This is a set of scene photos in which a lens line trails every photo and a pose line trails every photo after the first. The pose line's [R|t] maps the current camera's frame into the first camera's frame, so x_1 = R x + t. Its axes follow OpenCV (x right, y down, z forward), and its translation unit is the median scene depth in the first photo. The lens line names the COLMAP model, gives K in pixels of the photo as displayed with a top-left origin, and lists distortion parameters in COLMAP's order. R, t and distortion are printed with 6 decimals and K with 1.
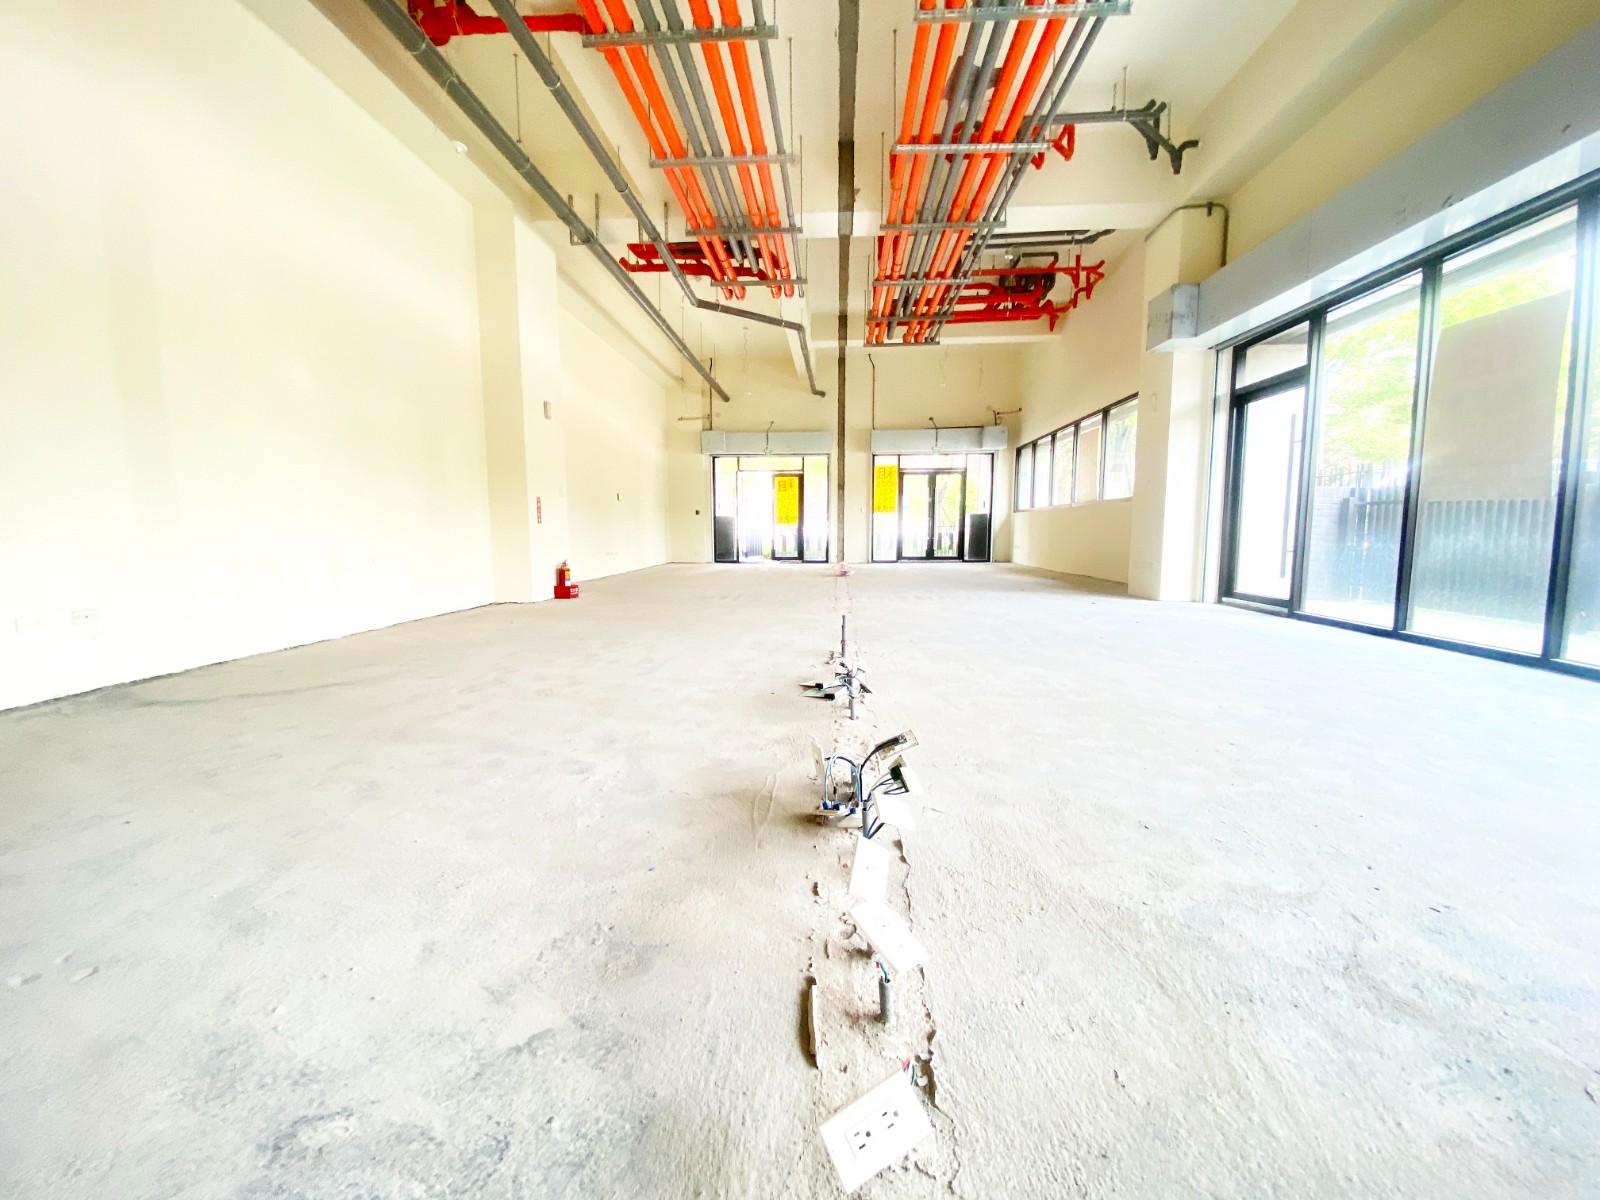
lens RADIAL K [[647.6, 0, 798.7], [0, 647.6, 600.3], [0, 0, 1]] dist [0.035053, -0.029629]
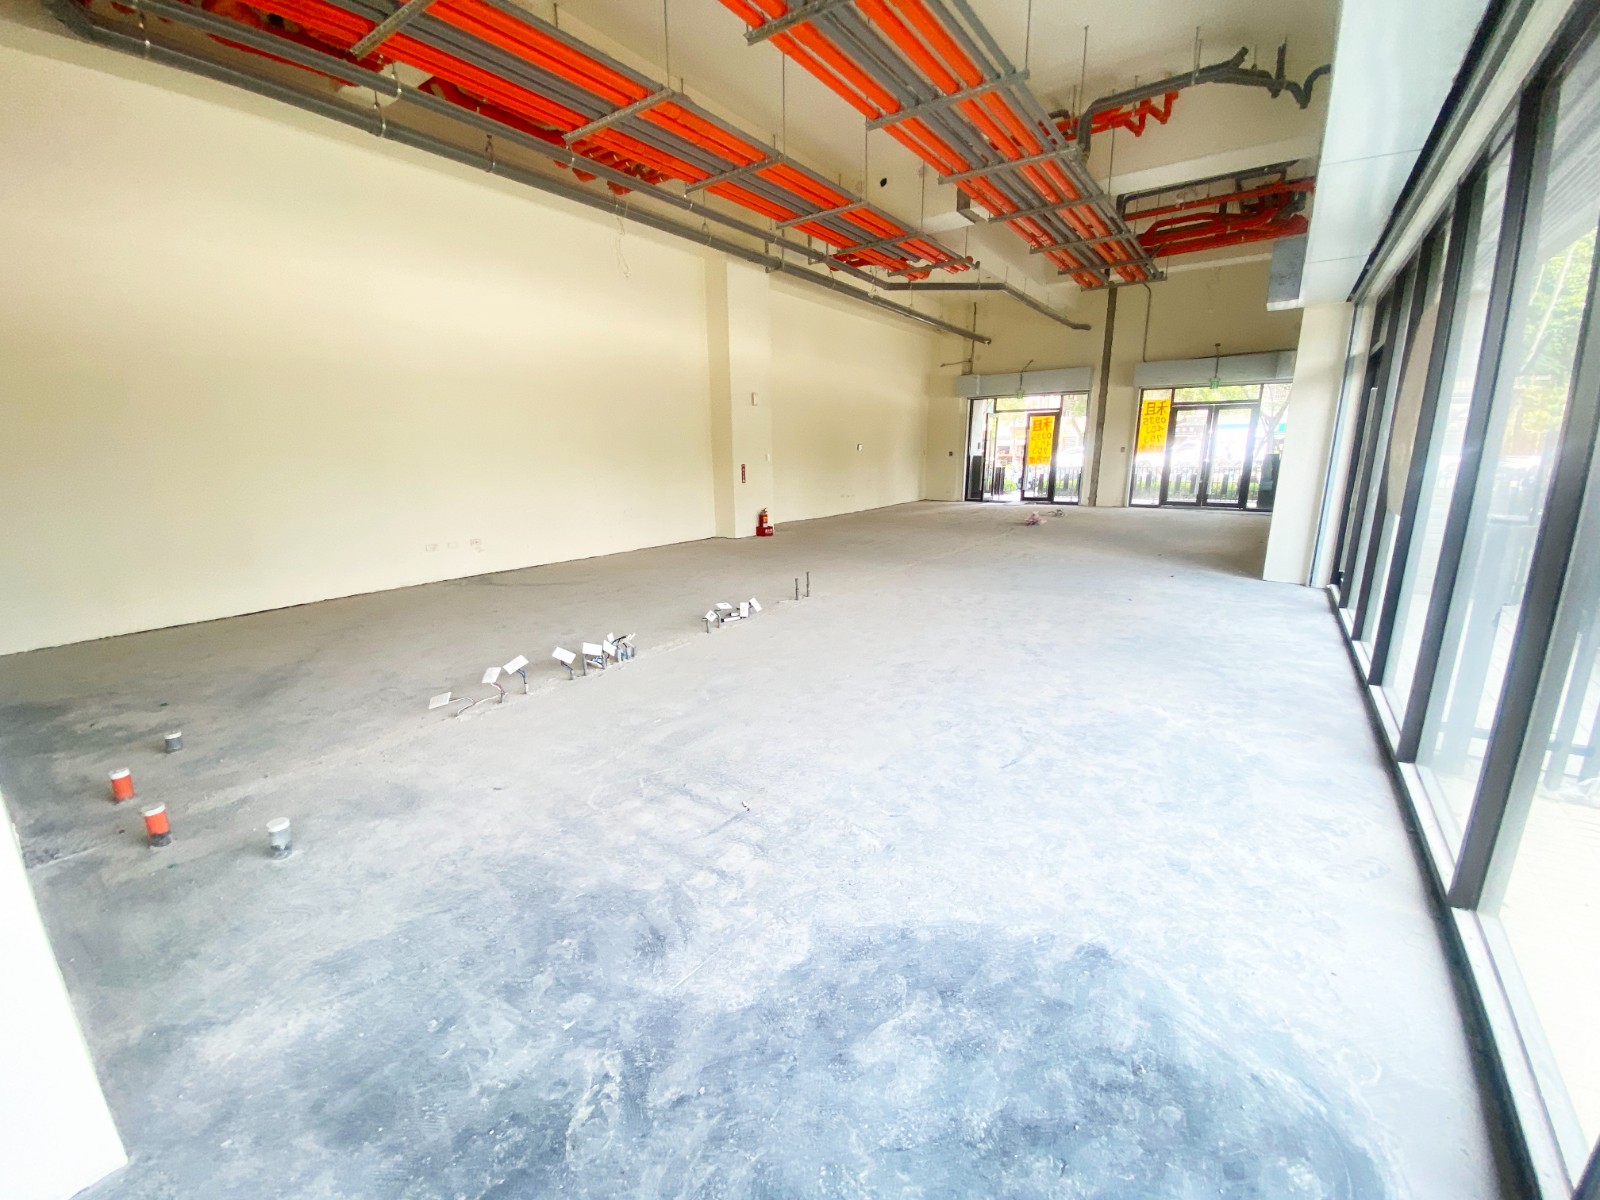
lens RADIAL K [[651.1, 0, 800.0], [0, 651.1, 600.0], [0, 0, 1]] dist [0.027753, -0.025013]
pose [[0.844380, 0.117338, -0.522738, 0.426866], [-0.051056, 0.988904, 0.139506, -0.061208], [0.533307, -0.091107, 0.841001, -0.138228]]
